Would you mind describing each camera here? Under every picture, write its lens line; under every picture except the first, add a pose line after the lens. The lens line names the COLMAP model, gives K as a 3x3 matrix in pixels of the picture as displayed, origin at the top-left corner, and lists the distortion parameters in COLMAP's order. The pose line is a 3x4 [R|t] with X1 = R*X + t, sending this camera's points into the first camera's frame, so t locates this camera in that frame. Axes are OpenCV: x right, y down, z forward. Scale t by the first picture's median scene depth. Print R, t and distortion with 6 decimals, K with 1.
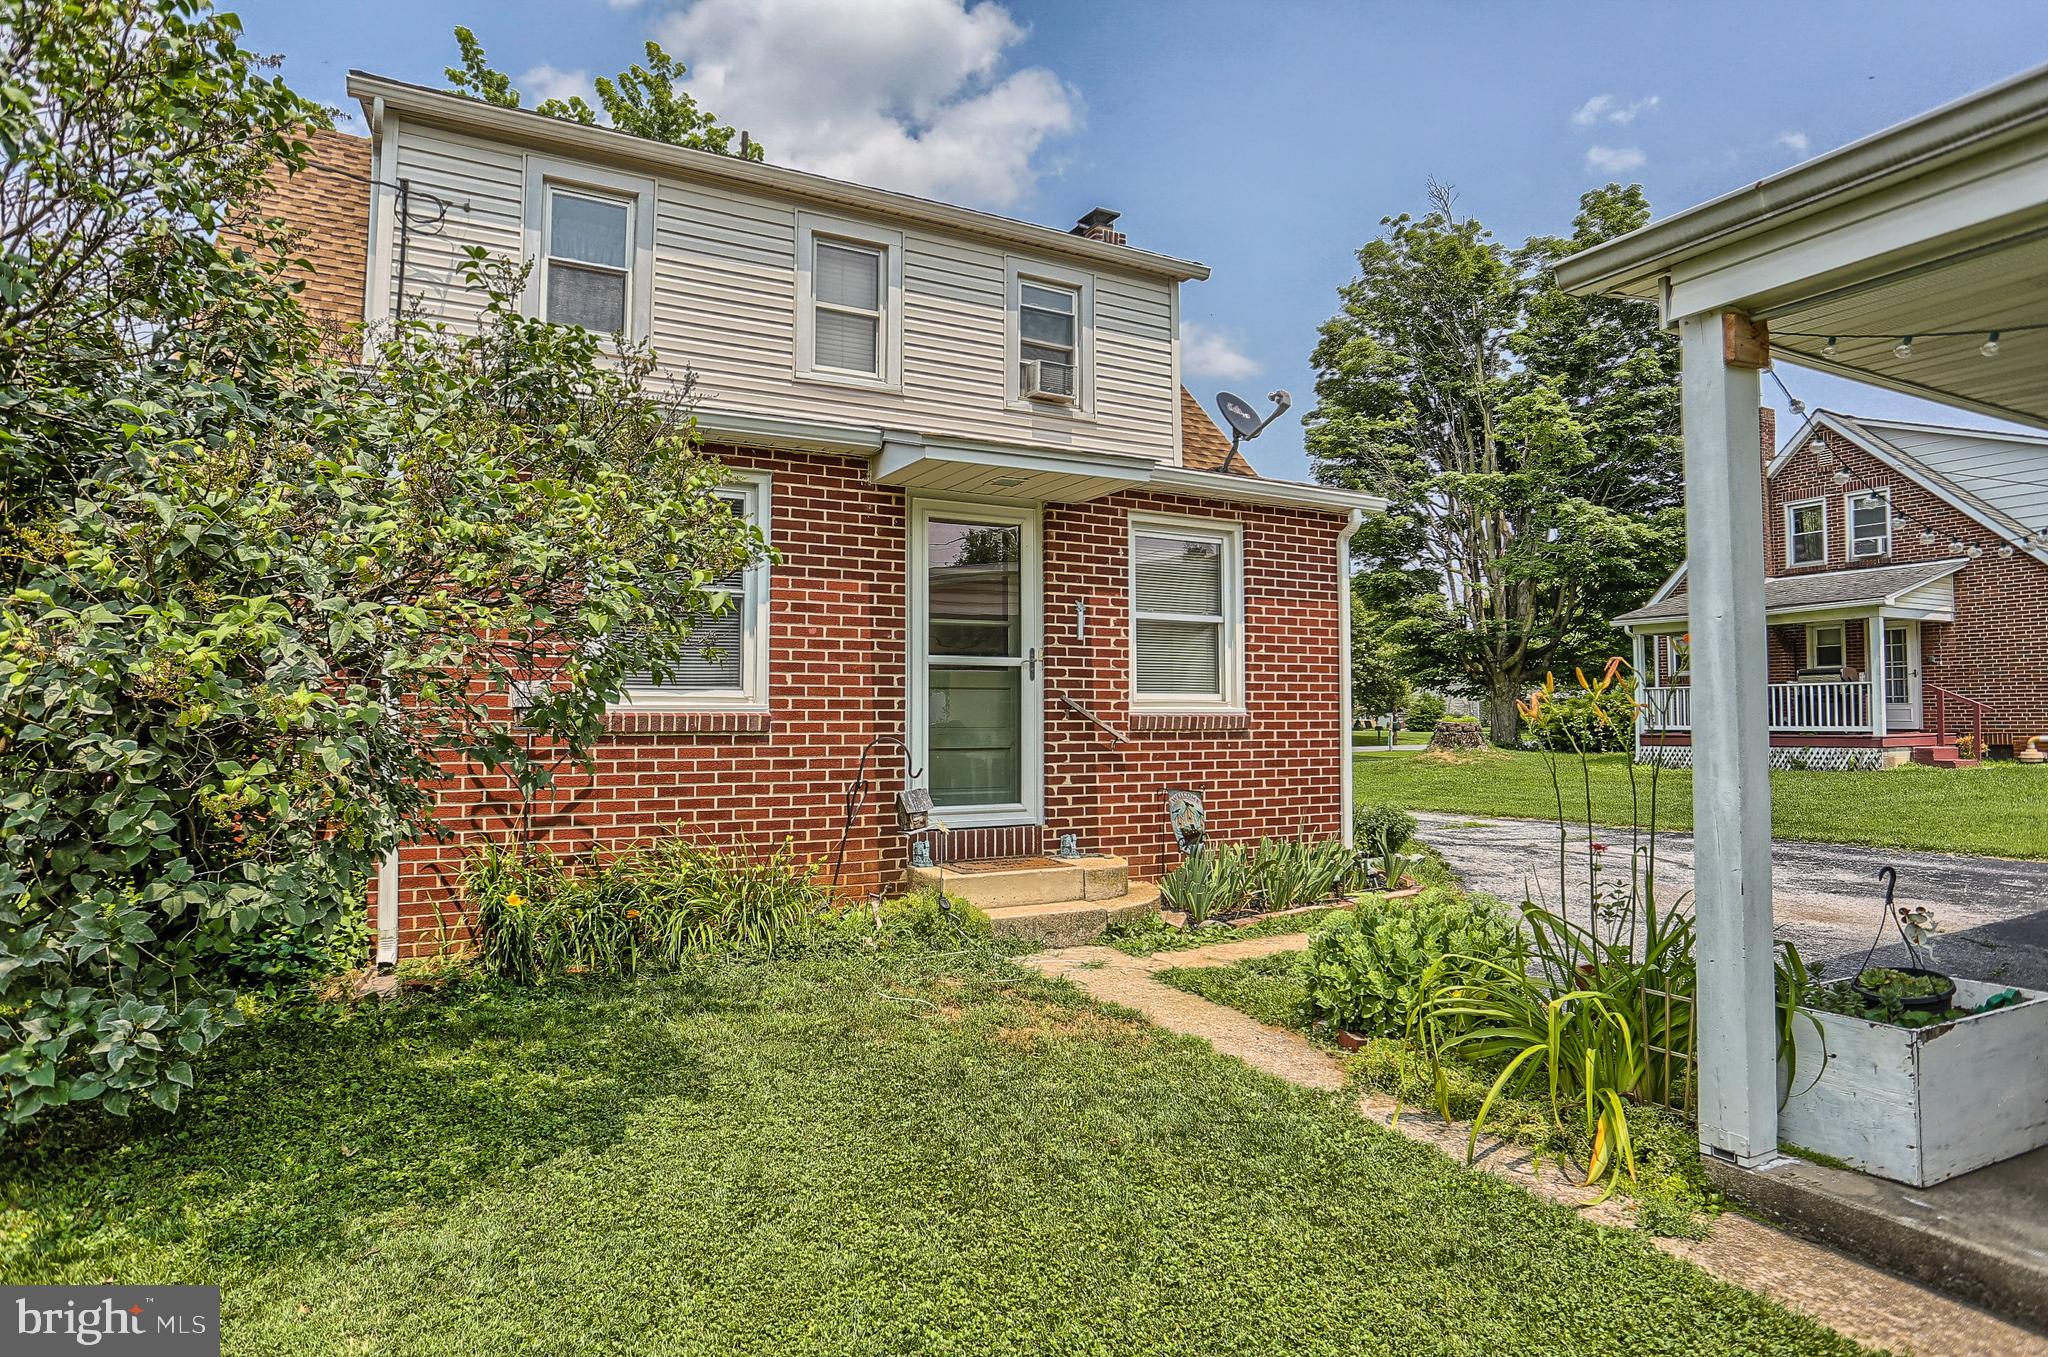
lens RADIAL K [[1117.4, 0, 1024.0], [0, 1117.4, 678.5], [0, 0, 1]] dist [-0.058879, 0.000373]
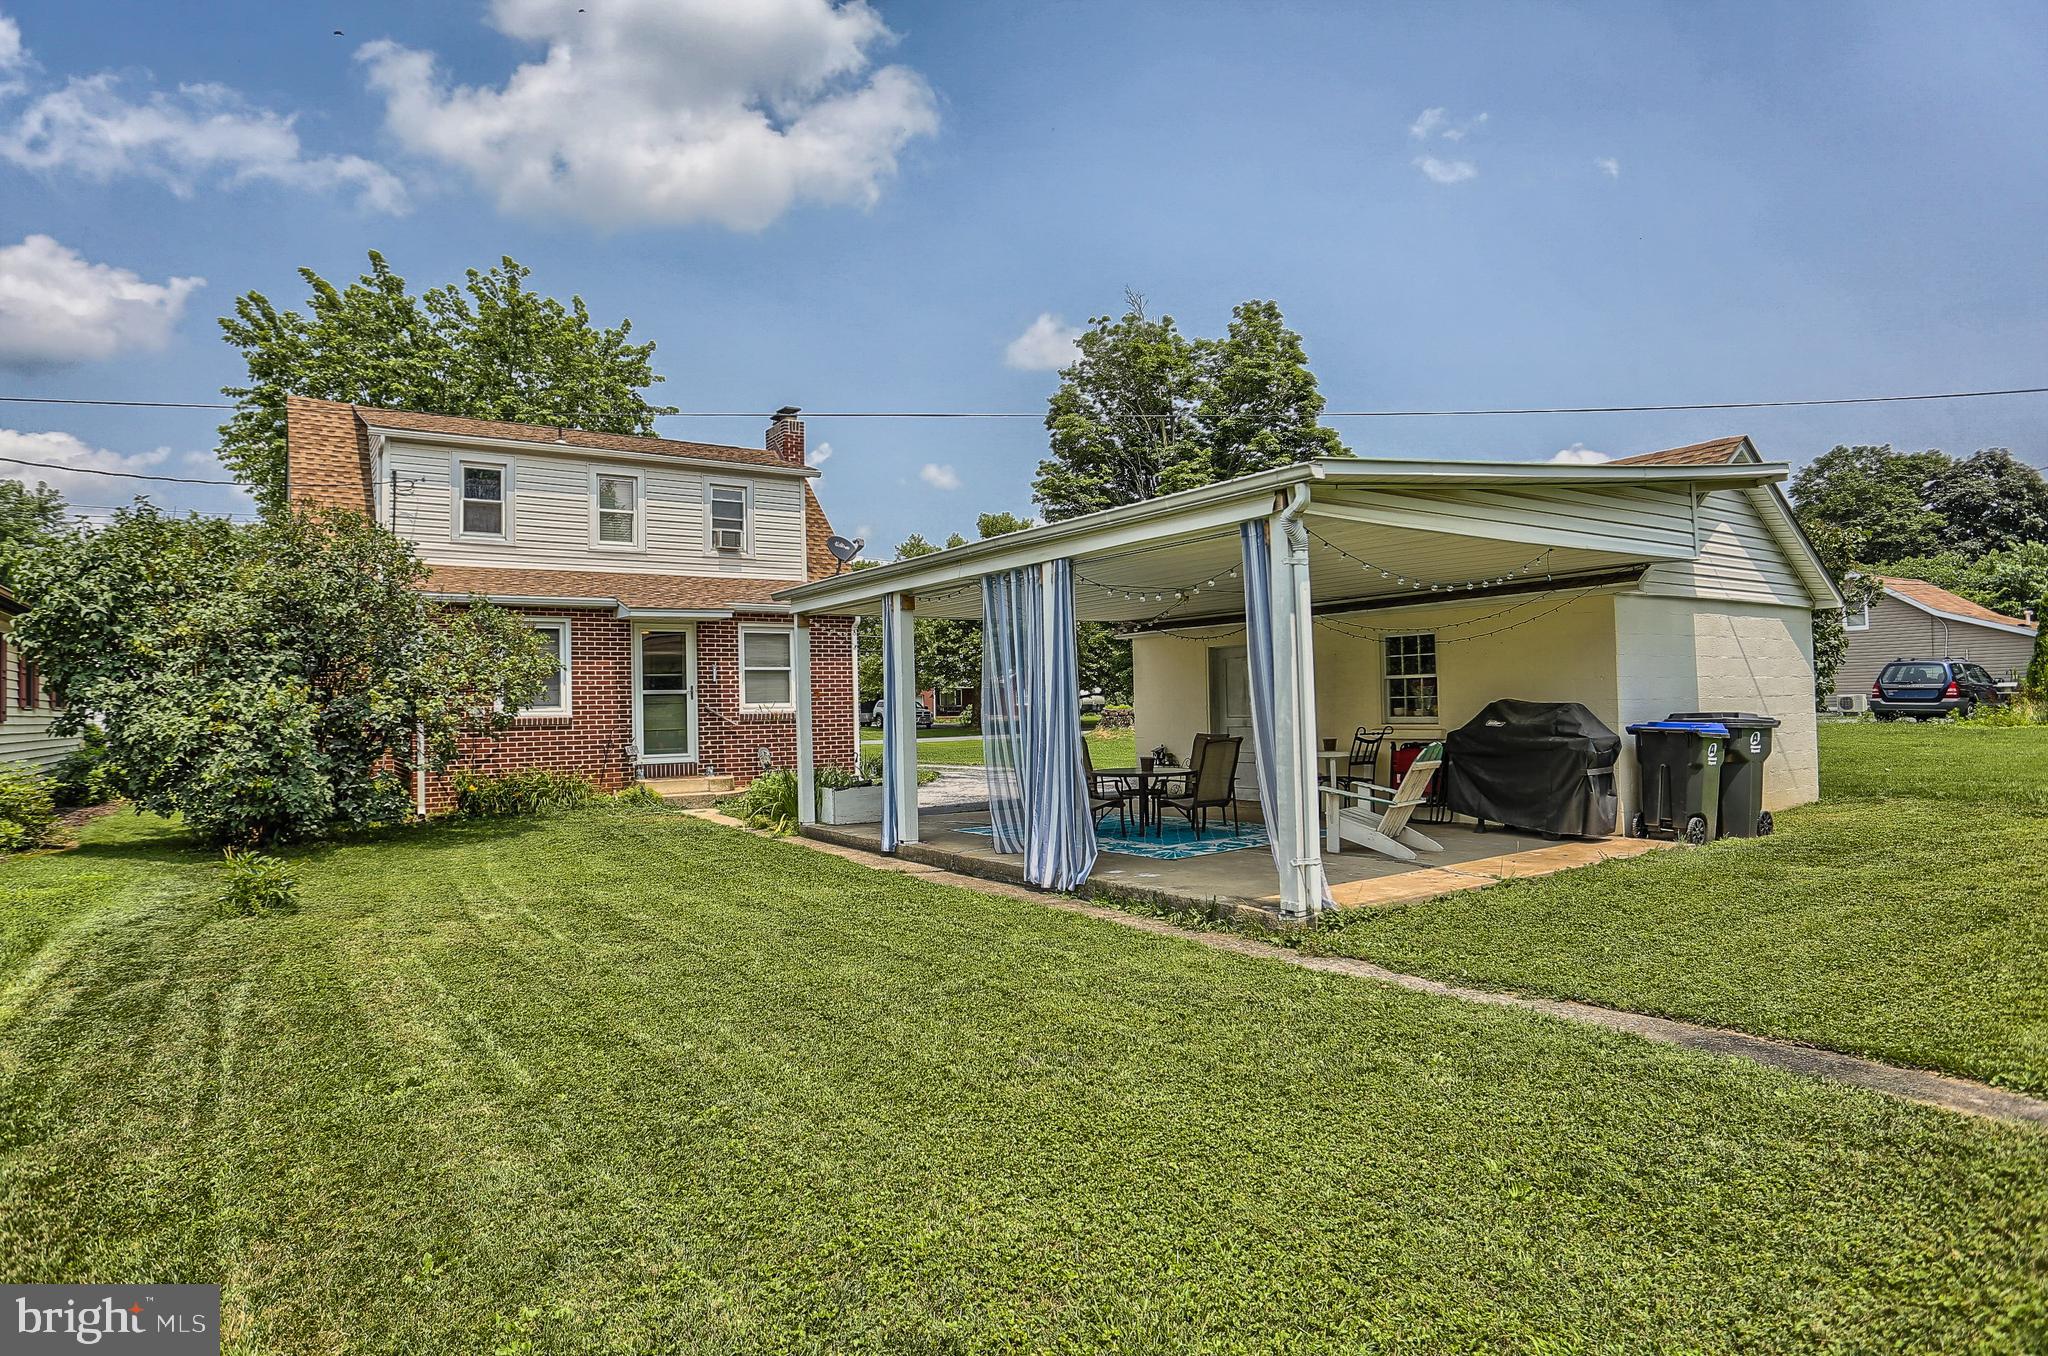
lens RADIAL K [[1092.3, 0, 1024.0], [0, 1092.3, 678.0], [0, 0, 1]] dist [-0.063842, 0.000262]
pose [[0.991554, -0.017265, 0.128539, 0.391431], [0.016150, 0.999822, 0.009708, -0.052679], [-0.128684, -0.007550, 0.991657, -1.277839]]
